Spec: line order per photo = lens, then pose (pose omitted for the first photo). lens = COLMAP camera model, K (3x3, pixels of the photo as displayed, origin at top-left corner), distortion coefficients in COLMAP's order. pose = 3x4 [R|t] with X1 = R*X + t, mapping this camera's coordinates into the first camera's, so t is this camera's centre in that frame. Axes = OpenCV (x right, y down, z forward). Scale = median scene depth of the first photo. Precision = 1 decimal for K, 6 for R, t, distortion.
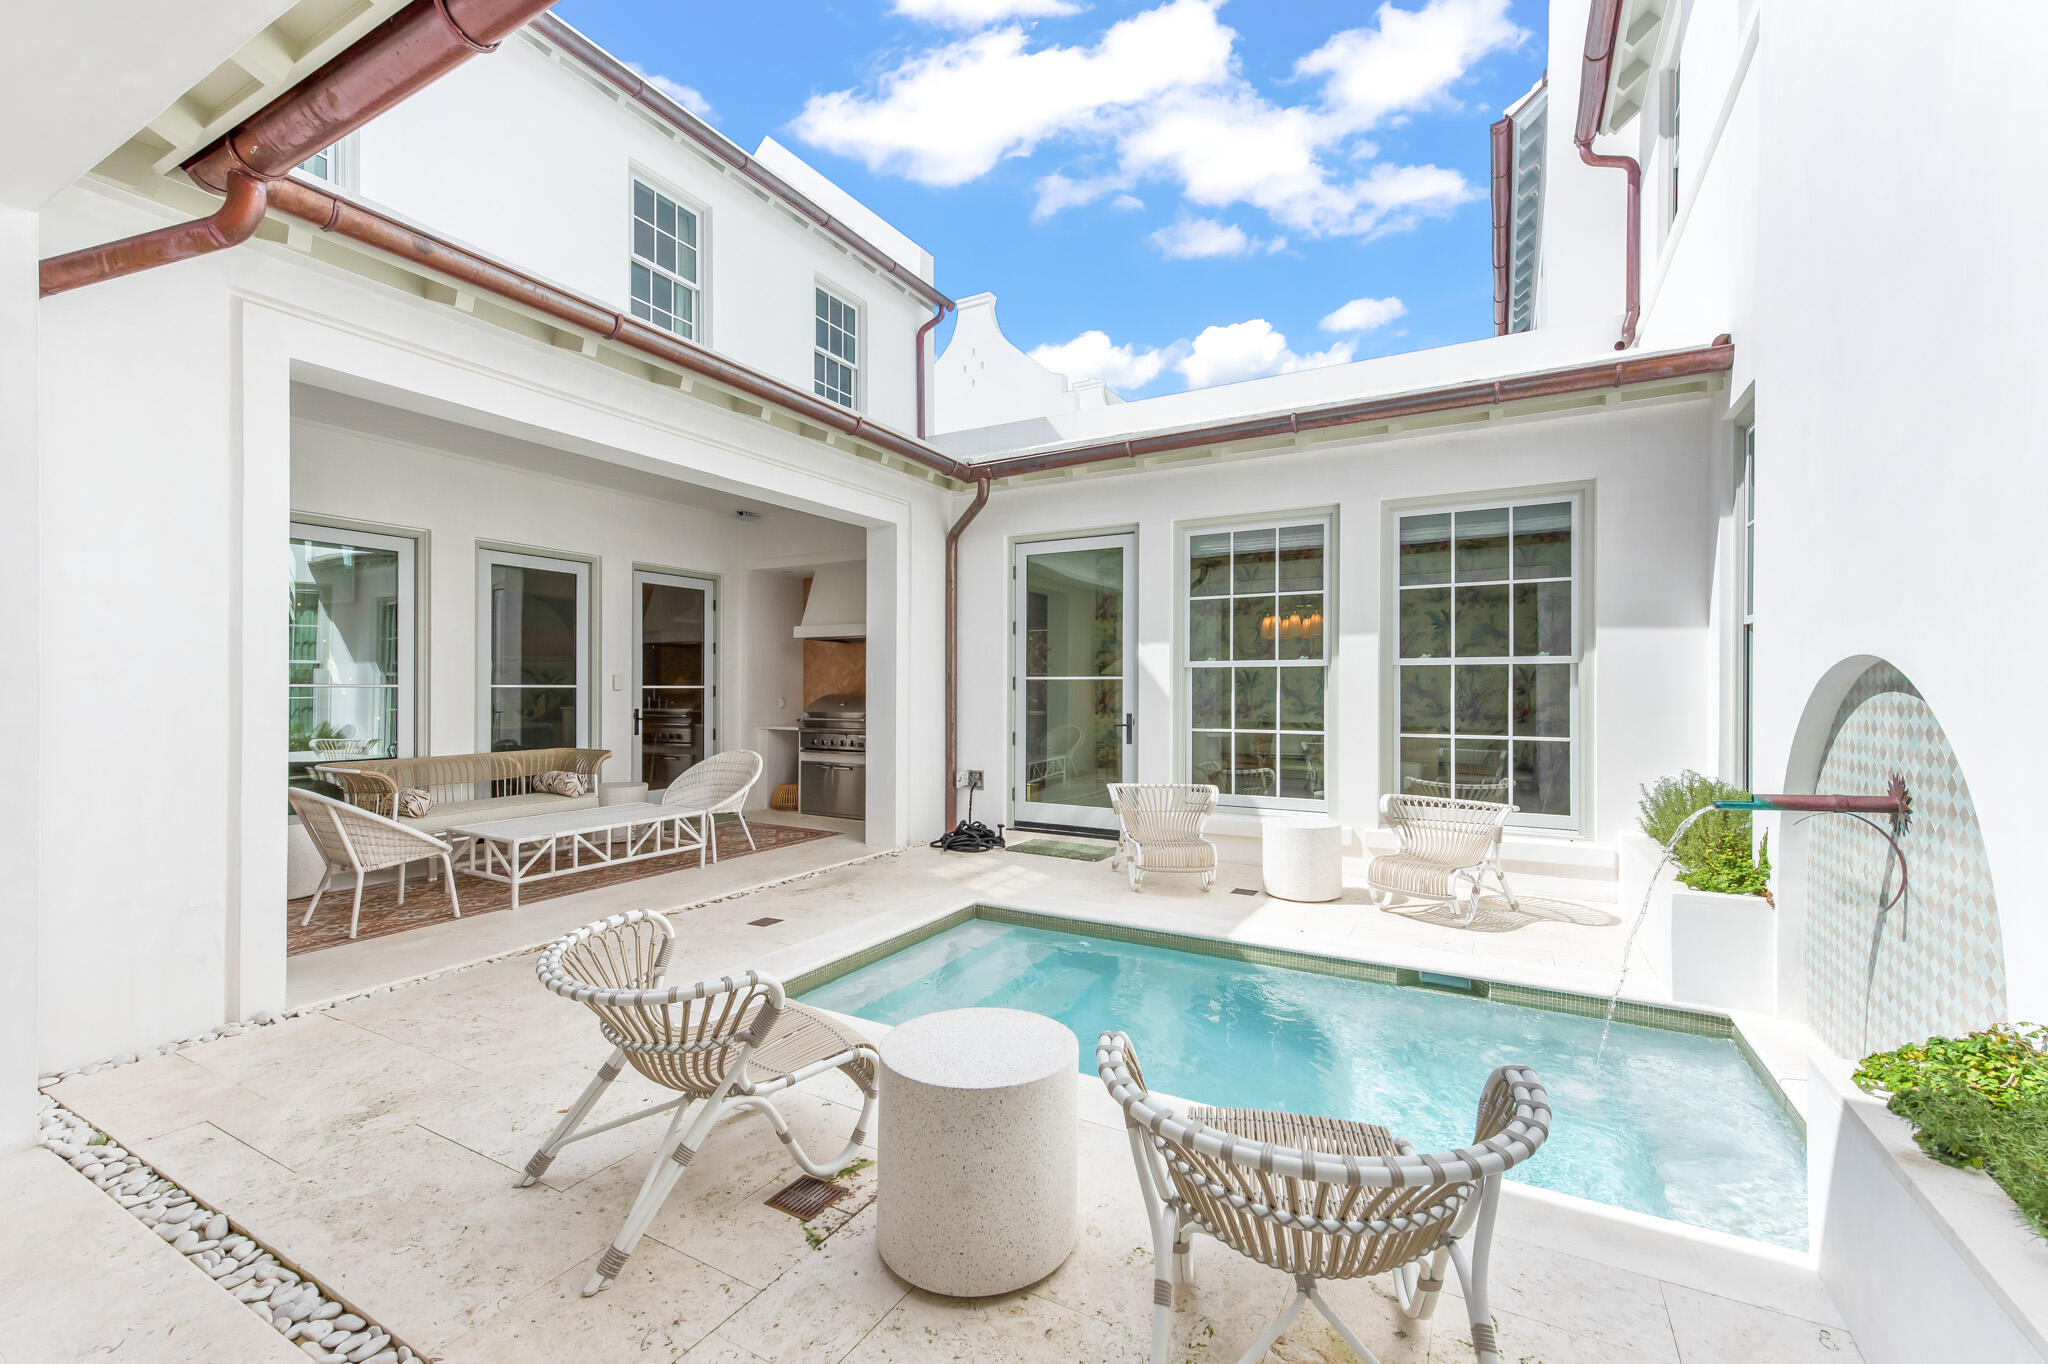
lens RADIAL K [[855.1, 0, 1020.9], [0, 855.1, 697.1], [0, 0, 1]] dist [-0.000764, -0.001149]
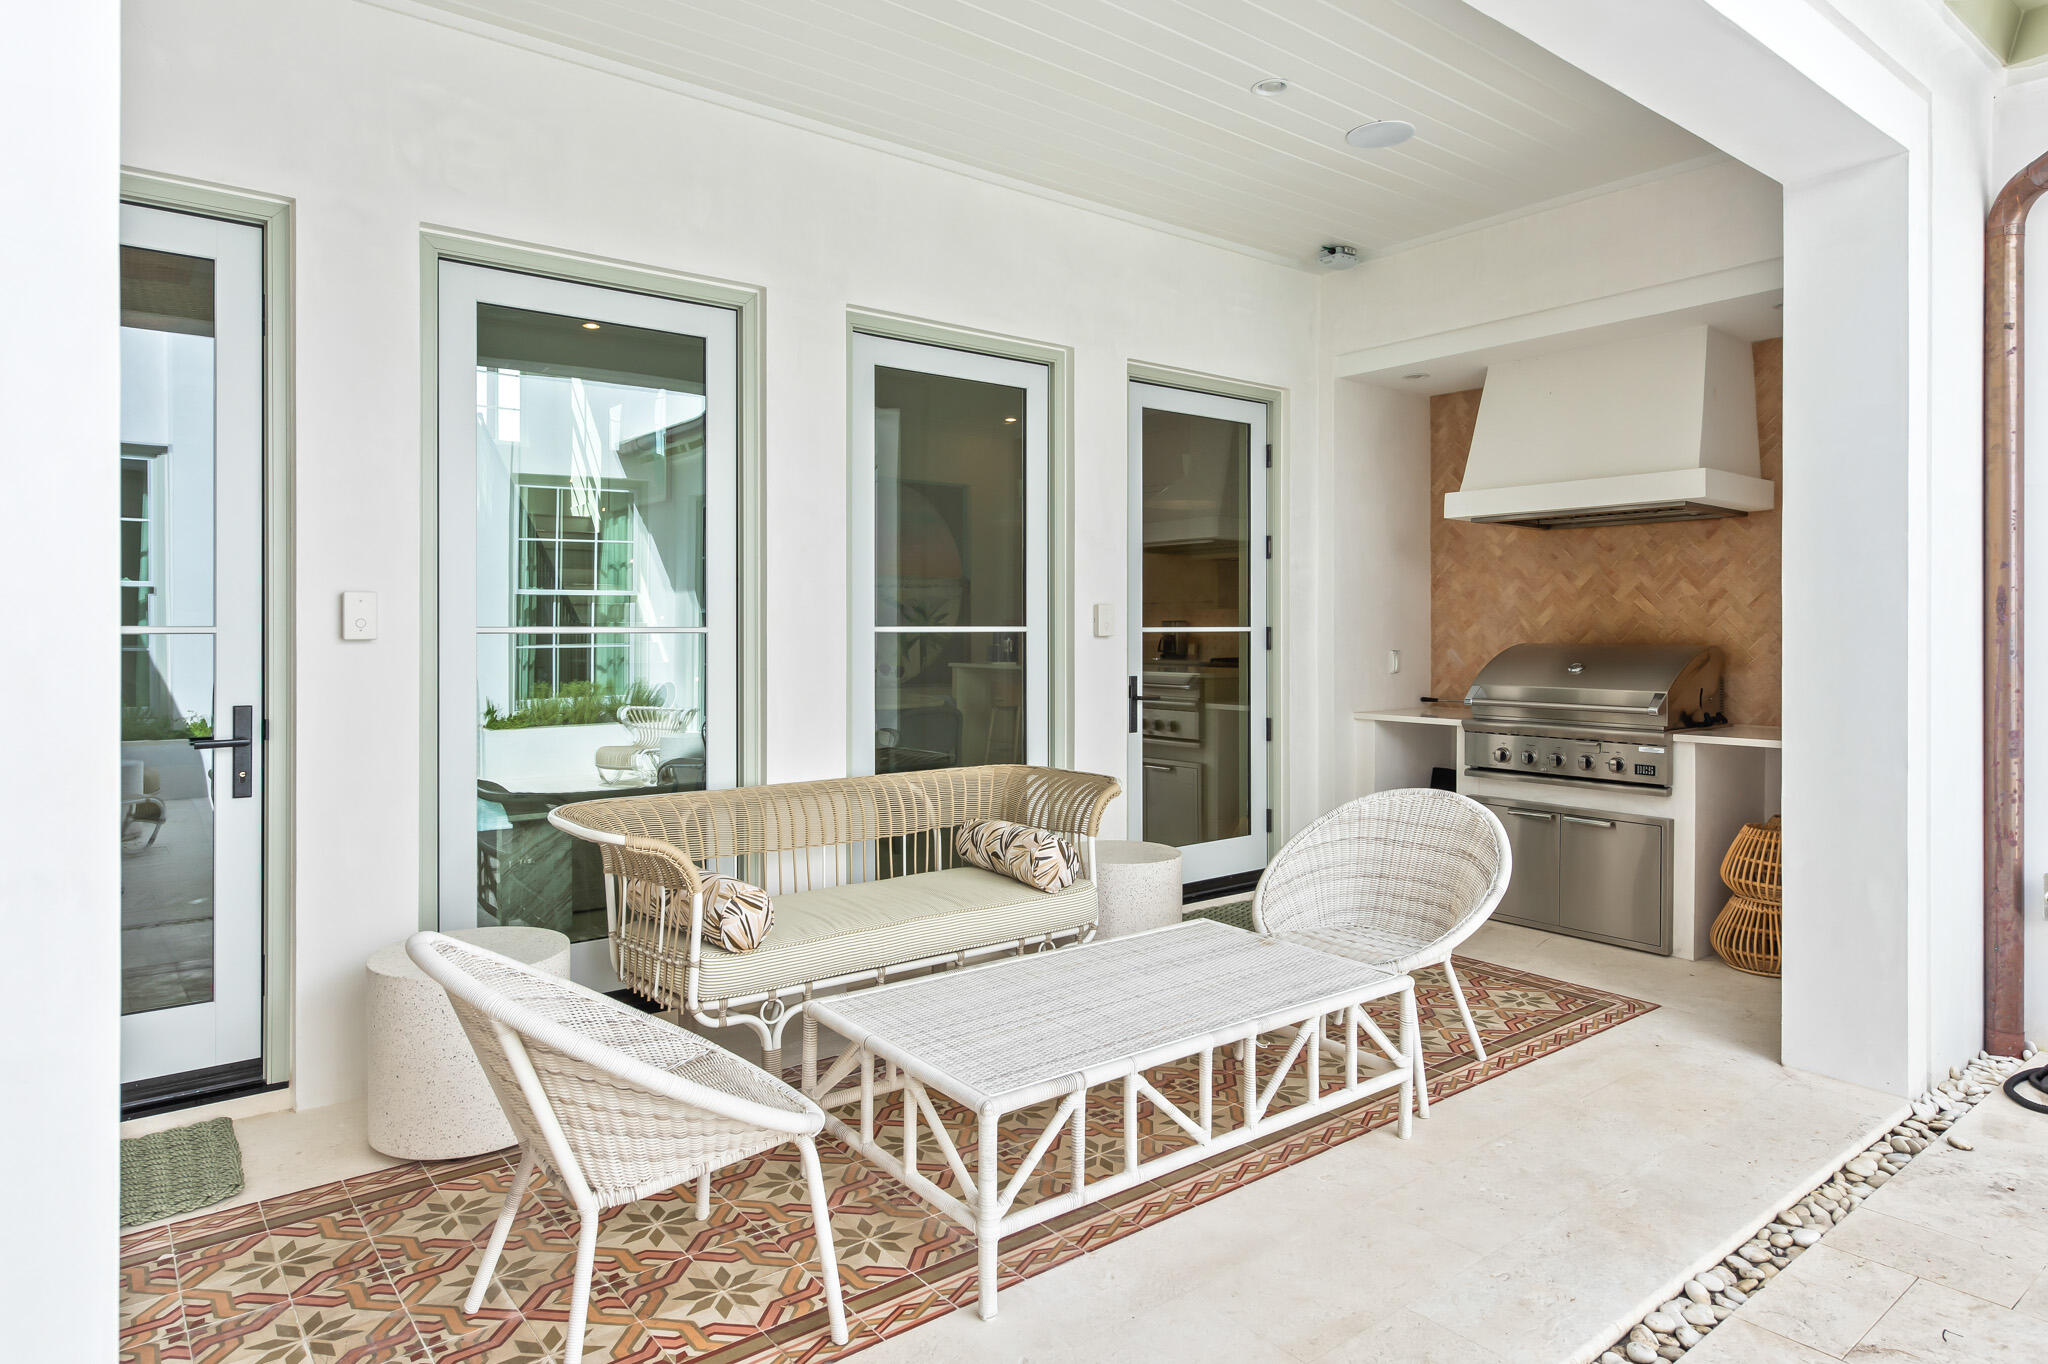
lens RADIAL K [[1185.1, 0, 1024.0], [0, 1185.1, 682.0], [0, 0, 1]] dist [0.000819, 0.001359]
pose [[0.925169, 0.011270, -0.379388, -0.301871], [0.002526, 0.999354, 0.035847, -0.008202], [0.379547, -0.034123, 0.924543, 0.436988]]
